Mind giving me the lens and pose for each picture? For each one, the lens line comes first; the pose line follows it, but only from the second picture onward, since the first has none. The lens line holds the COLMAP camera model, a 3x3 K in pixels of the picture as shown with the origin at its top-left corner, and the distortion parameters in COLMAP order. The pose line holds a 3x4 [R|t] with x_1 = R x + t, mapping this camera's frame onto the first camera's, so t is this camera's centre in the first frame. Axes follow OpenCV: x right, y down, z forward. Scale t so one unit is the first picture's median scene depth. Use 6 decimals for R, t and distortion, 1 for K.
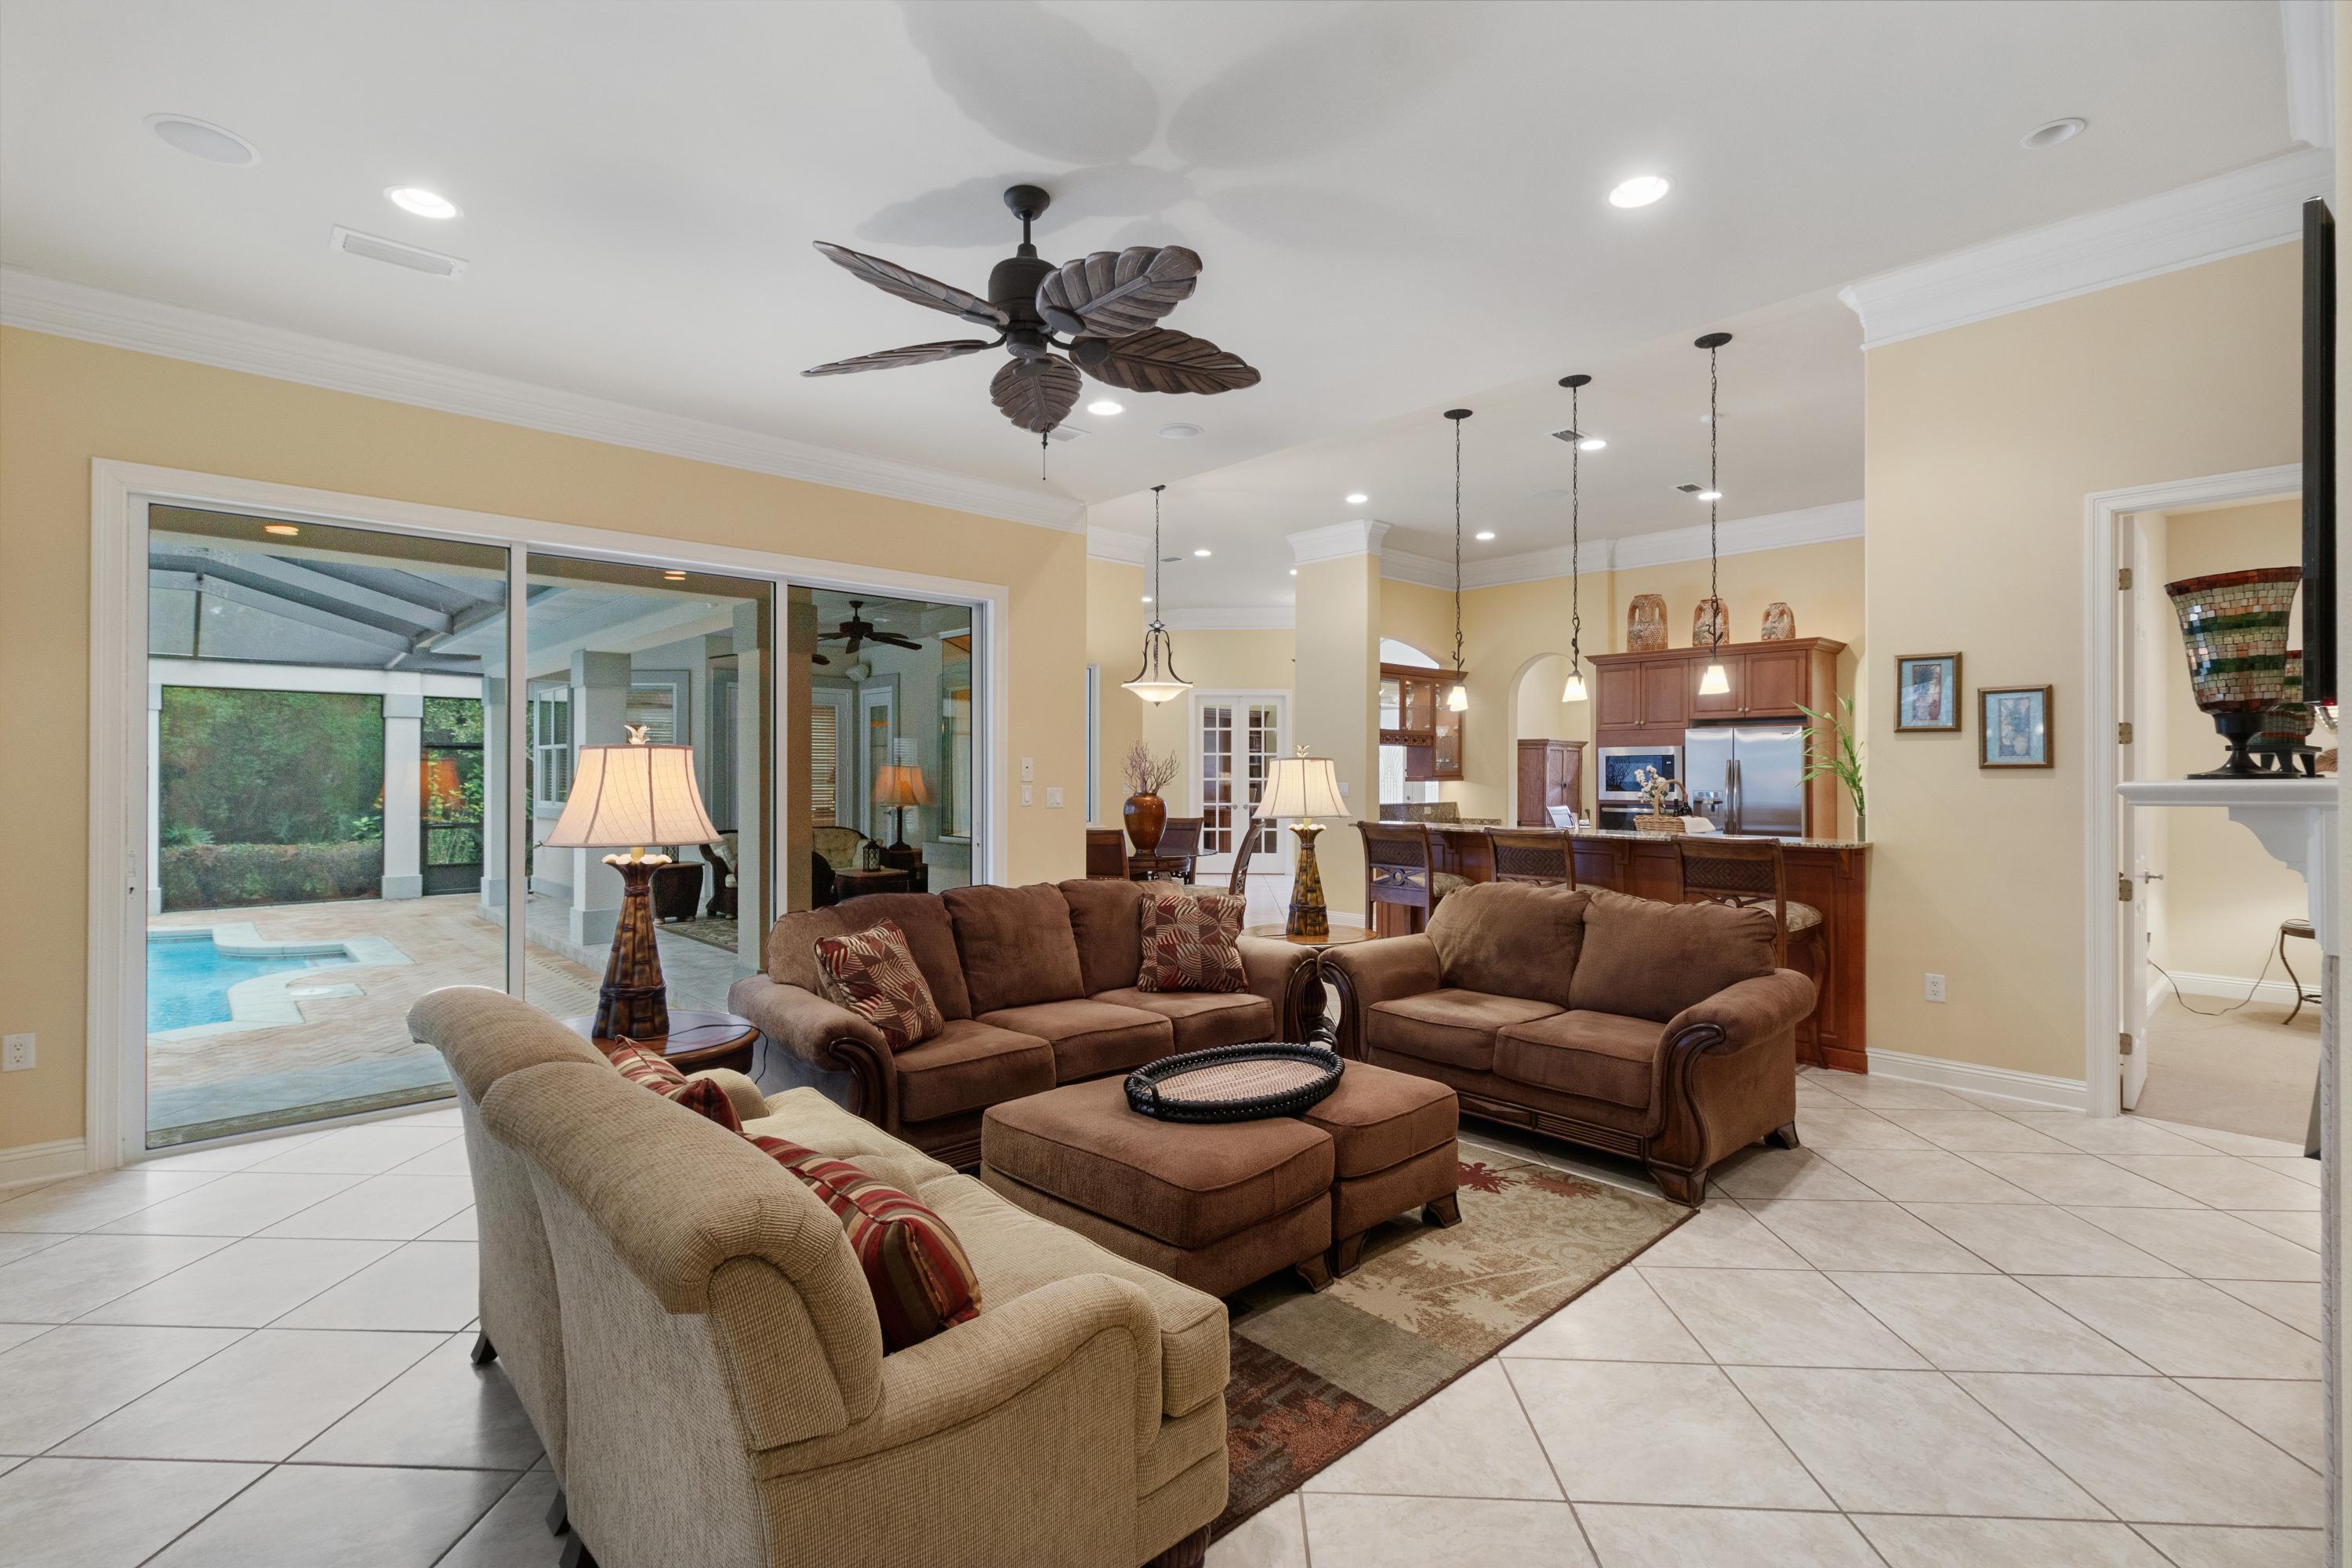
lens RADIAL K [[1091.3, 0, 1172.9], [0, 1091.3, 770.1], [0, 0, 1]] dist [0.002363, 0.000408]
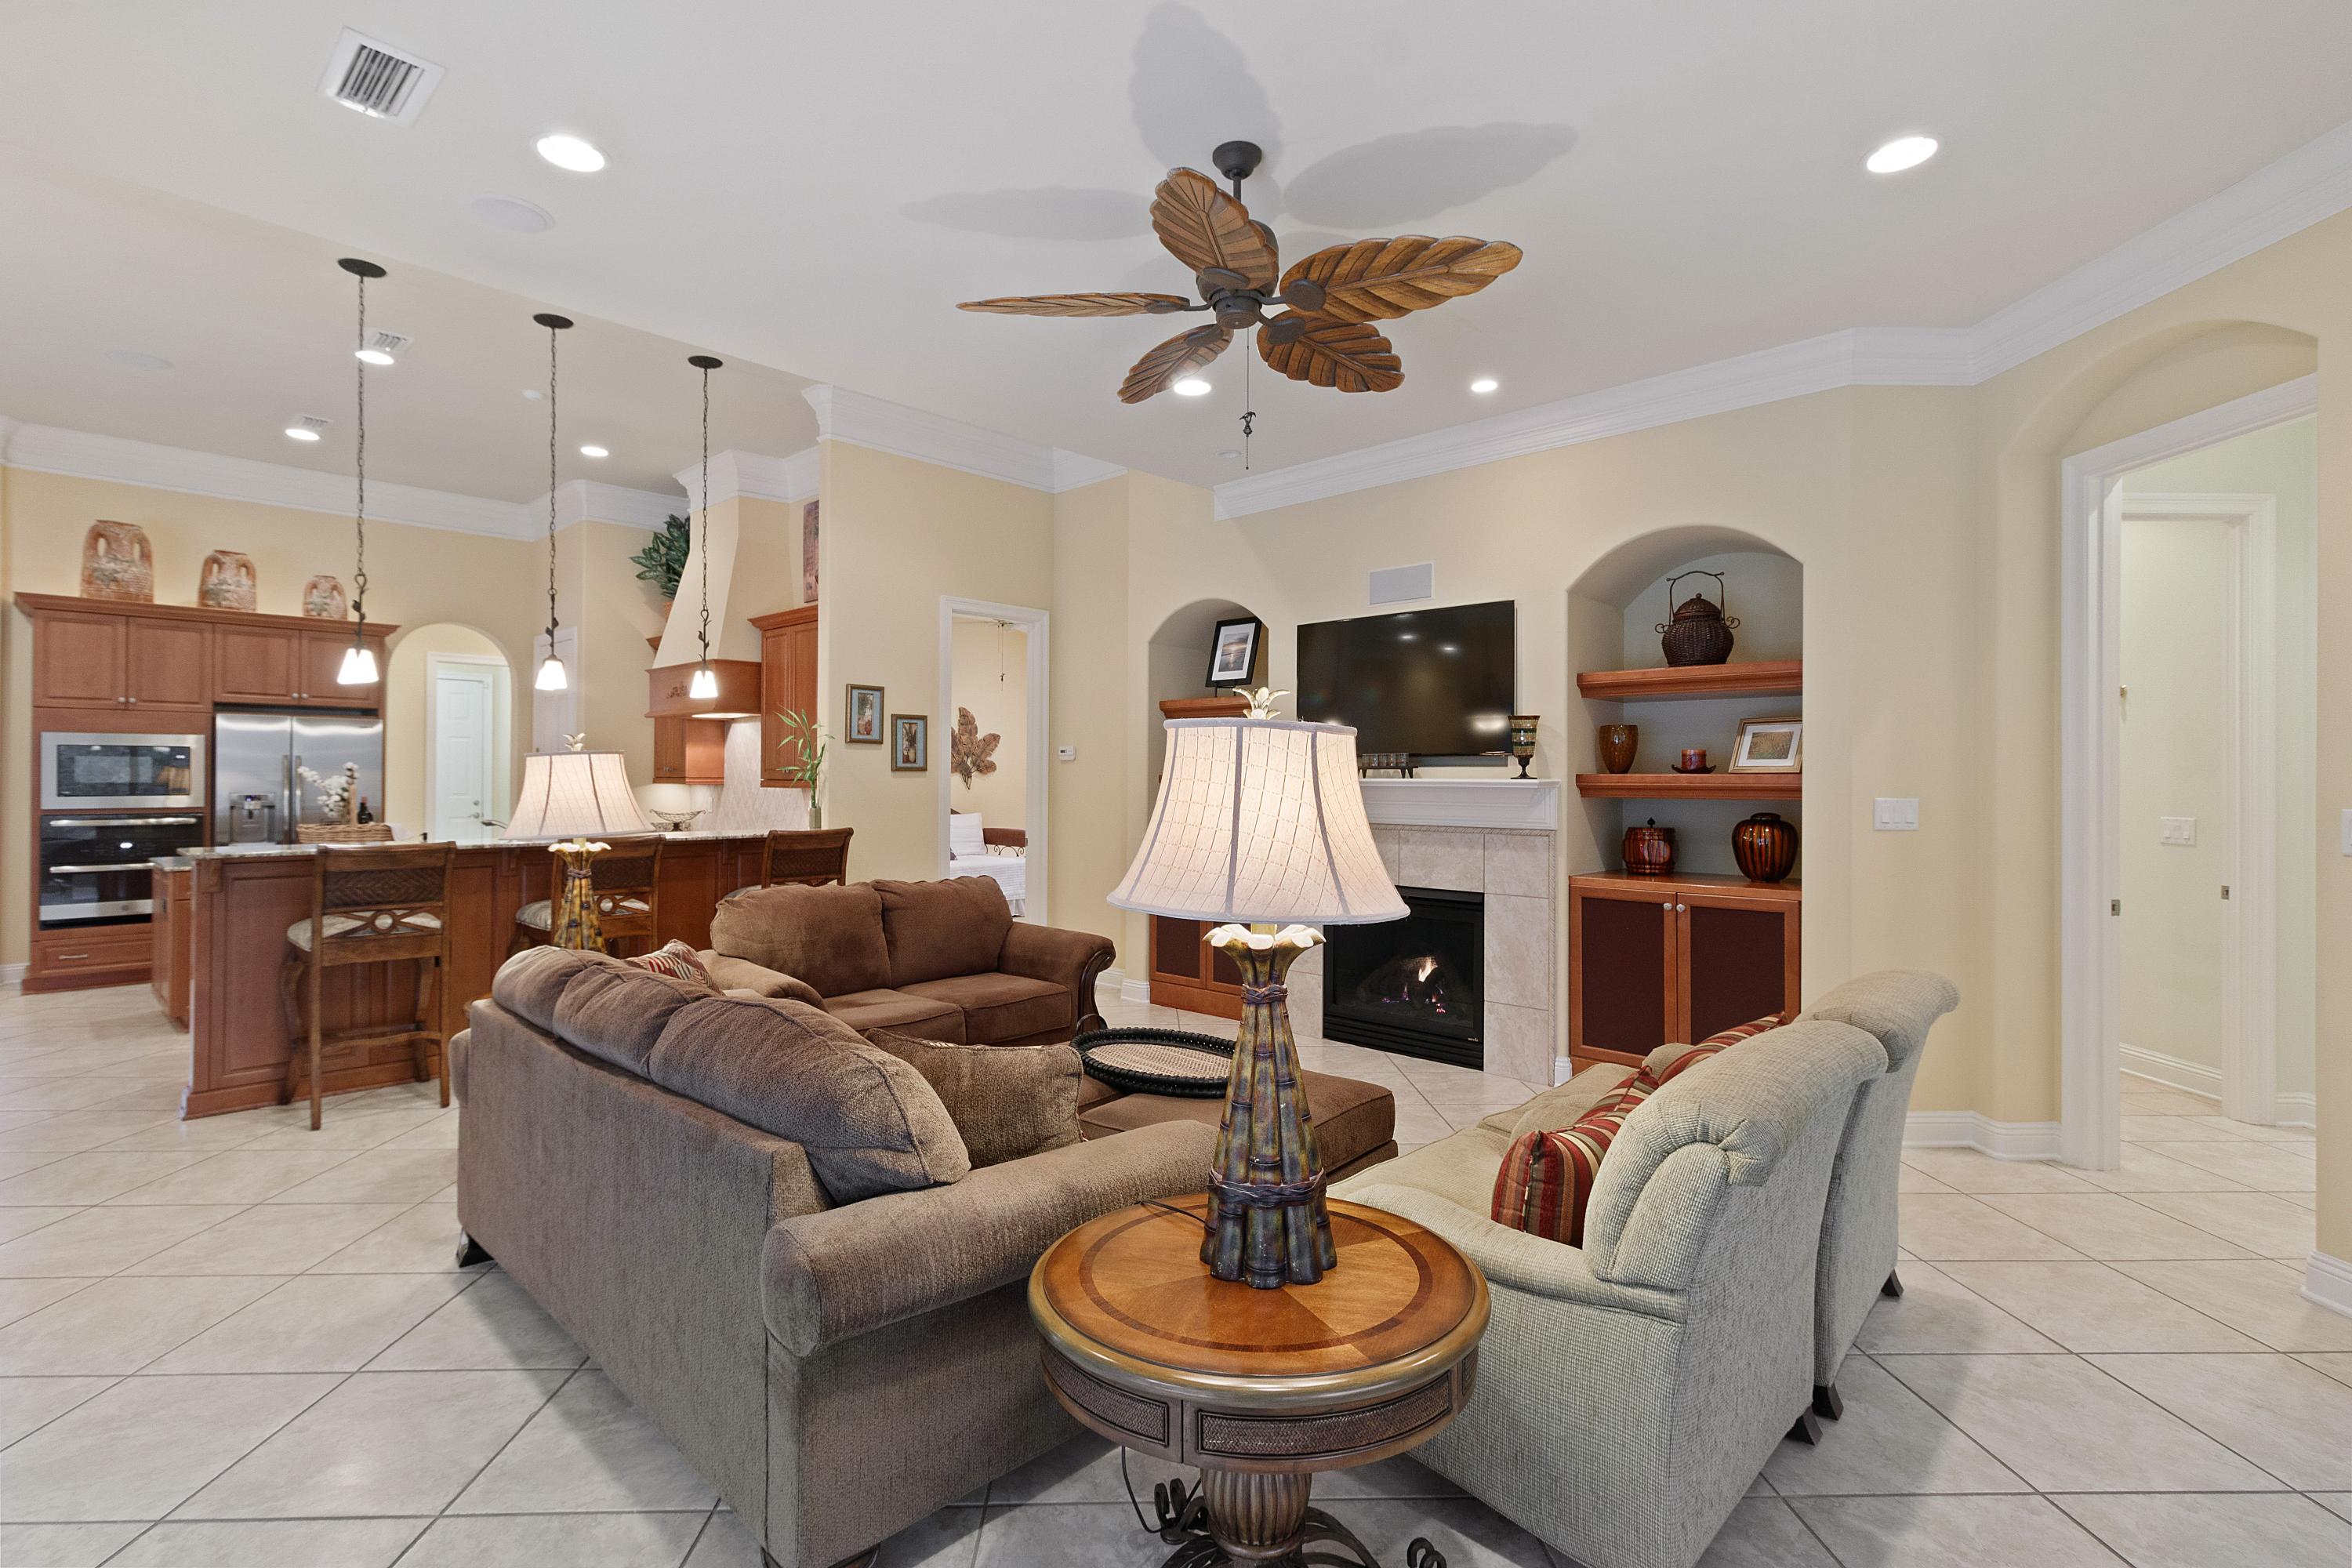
lens RADIAL K [[1091.3, 0, 1172.9], [0, 1091.3, 770.1], [0, 0, 1]] dist [0.002363, 0.000408]
pose [[-0.062247, 0.003944, 0.998053, -0.543125], [-0.007548, 0.999962, -0.004423, 0.001303], [-0.998032, -0.007809, -0.062214, 0.572398]]
